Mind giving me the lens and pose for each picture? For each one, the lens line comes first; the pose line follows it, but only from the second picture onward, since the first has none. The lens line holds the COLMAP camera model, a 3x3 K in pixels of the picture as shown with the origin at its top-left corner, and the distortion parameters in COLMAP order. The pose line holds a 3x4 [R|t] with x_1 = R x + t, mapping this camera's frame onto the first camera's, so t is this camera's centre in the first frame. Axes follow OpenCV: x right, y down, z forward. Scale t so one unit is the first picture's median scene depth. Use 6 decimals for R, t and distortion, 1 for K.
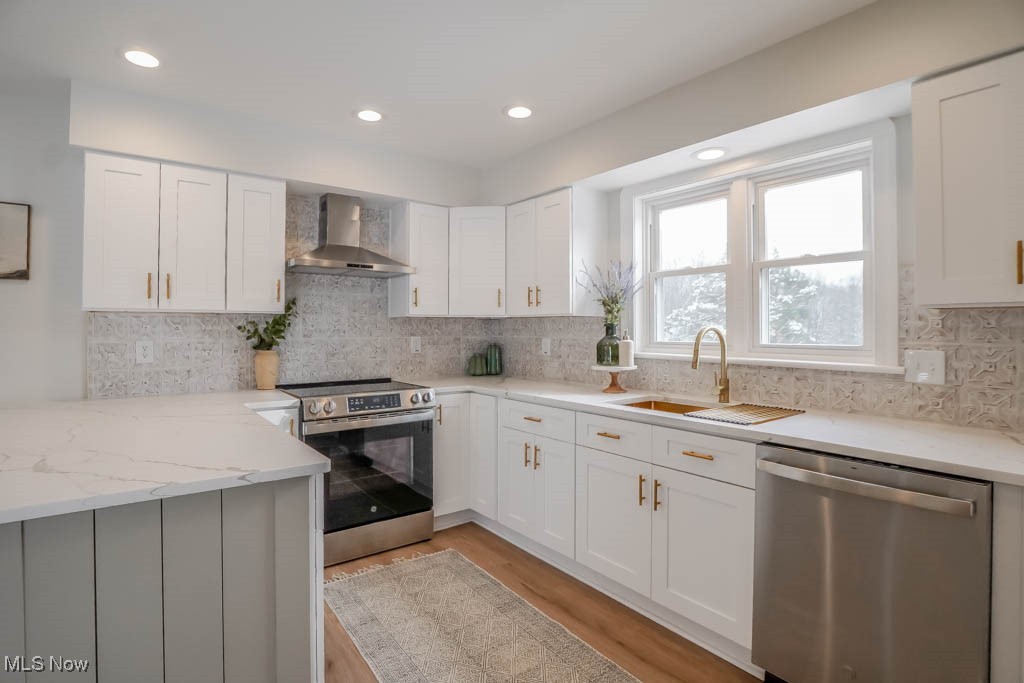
lens RADIAL K [[524.8, 0, 500.5], [0, 524.8, 325.1], [0, 0, 1]] dist [-0.037186, 0.006576]
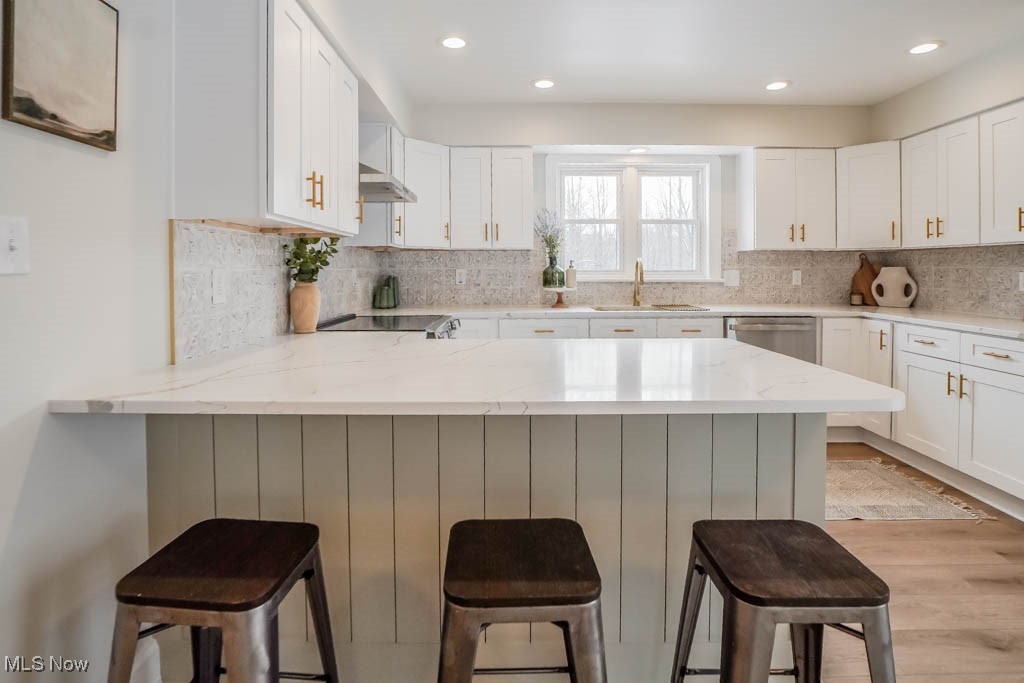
lens RADIAL K [[524.8, 0, 510.9], [0, 524.8, 275.3], [0, 0, 1]] dist [-0.037186, 0.006576]
pose [[0.594985, -0.010555, 0.803668, -0.968384], [-0.002624, 0.999883, 0.015075, 0.026704], [-0.803733, -0.011078, 0.594888, 0.307011]]
